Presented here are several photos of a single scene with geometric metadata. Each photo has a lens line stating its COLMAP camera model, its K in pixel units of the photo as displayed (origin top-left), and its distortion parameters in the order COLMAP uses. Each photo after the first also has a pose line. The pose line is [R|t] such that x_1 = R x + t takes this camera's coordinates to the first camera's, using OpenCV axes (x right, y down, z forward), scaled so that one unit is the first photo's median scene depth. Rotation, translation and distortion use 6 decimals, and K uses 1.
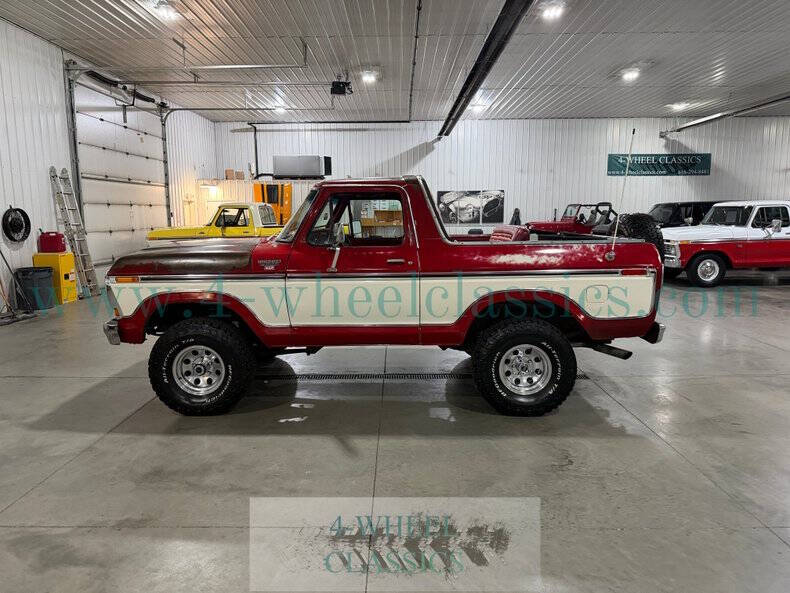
lens RADIAL K [[560.3, 0, 393.2], [0, 560.3, 297.8], [0, 0, 1]] dist [0.034466, -0.042735]
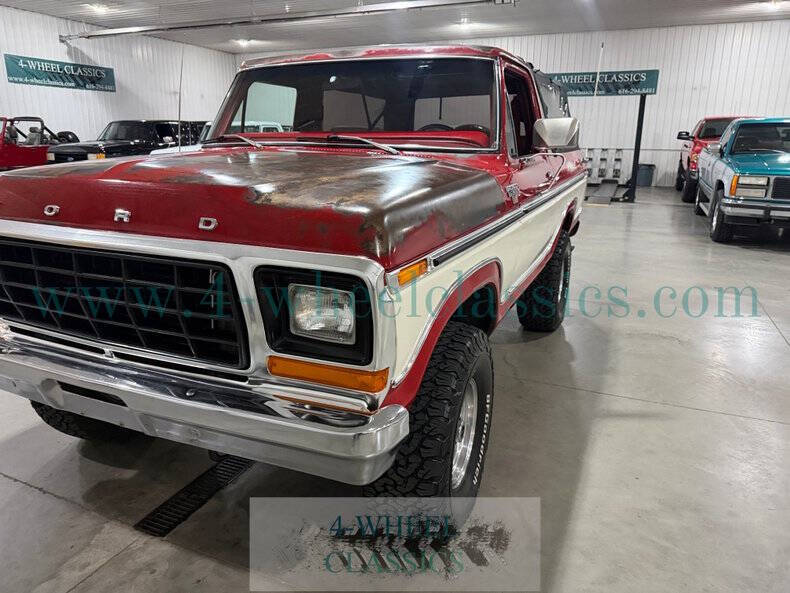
lens RADIAL K [[560.3, 0, 390.6], [0, 560.3, 288.8], [0, 0, 1]] dist [0.034466, -0.042735]
pose [[0.402241, -0.228589, 0.886538, -0.204568], [0.126602, 0.972914, 0.193418, -0.023700], [-0.906738, 0.034436, 0.420285, 0.227640]]
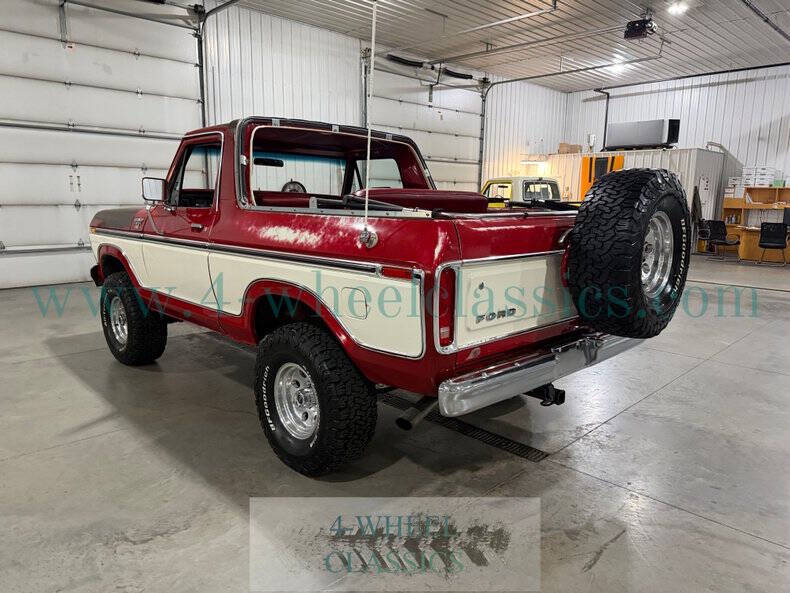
lens RADIAL K [[560.3, 0, 397.9], [0, 560.3, 305.7], [0, 0, 1]] dist [0.034466, -0.042735]
pose [[0.705268, 0.149850, -0.692923, 0.204861], [-0.120738, 0.988515, 0.090885, -0.016101], [0.698584, 0.019564, 0.715260, 0.160927]]
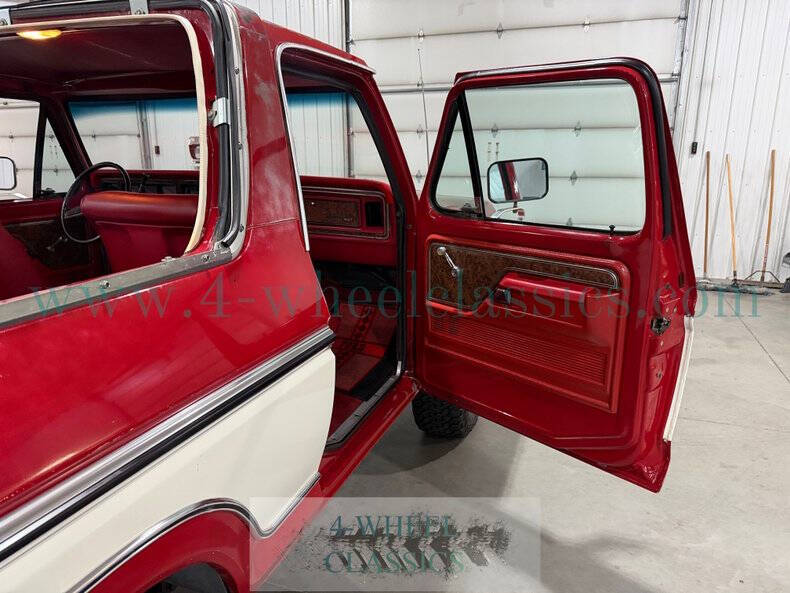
lens RADIAL K [[574.5, 0, 387.2], [0, 574.5, 300.7], [0, 0, 1]] dist [0.011628, -0.002620]
pose [[-0.349693, 0.237875, -0.906162, 0.093129], [-0.131619, 0.945163, 0.298905, -0.056785], [0.927573, 0.223793, -0.299208, 0.405015]]
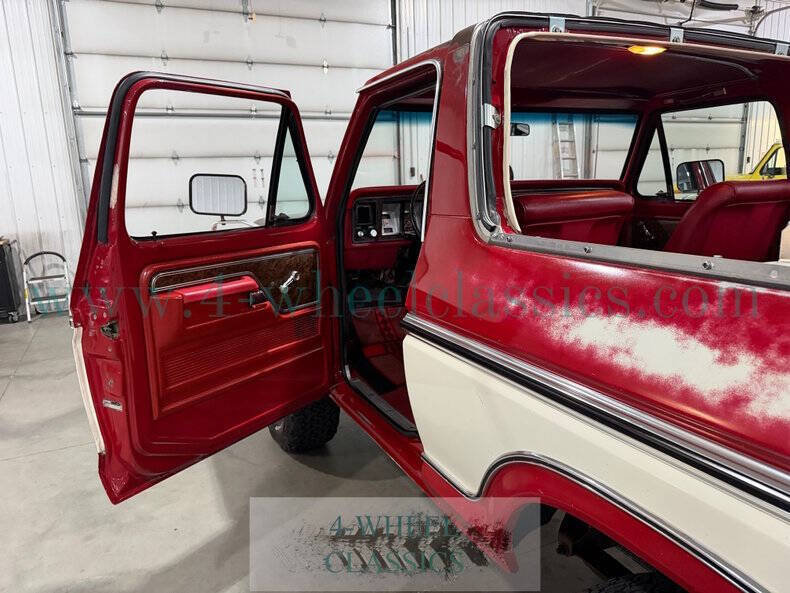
lens RADIAL K [[560.3, 0, 392.3], [0, 560.3, 297.7], [0, 0, 1]] dist [0.034466, -0.042735]
pose [[0.438002, 0.179268, -0.880919, 0.090135], [-0.101090, 0.983522, 0.149885, -0.027450], [0.893272, 0.023402, 0.448906, 0.216298]]
